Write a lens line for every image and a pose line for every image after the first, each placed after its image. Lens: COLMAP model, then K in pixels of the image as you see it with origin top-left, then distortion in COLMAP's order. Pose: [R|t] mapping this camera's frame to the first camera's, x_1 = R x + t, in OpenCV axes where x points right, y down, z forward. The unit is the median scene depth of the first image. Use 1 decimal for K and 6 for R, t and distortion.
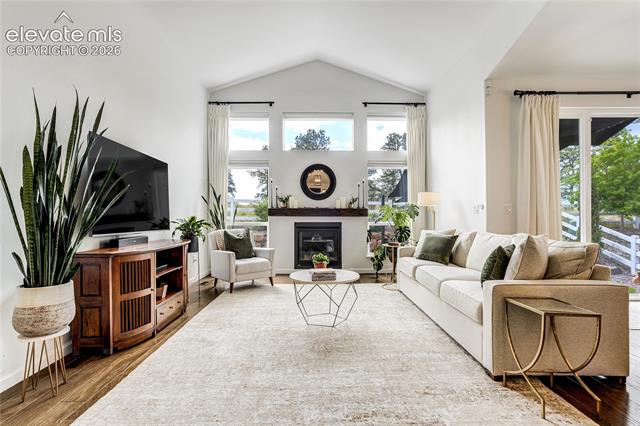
lens RADIAL K [[315.6, 0, 319.7], [0, 315.6, 209.7], [0, 0, 1]] dist [-0.002168, 0.000806]
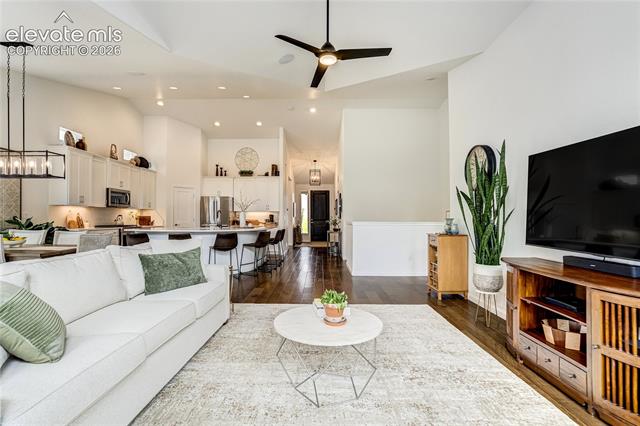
lens RADIAL K [[298.2, 0, 314.5], [0, 298.2, 211.5], [0, 0, 1]] dist [-0.058173, 0.021958]
pose [[-0.999363, -0.002838, 0.035587, 0.016051], [-0.004178, 0.999283, -0.037641, 0.004275], [-0.035455, -0.037766, -0.998657, 1.108536]]
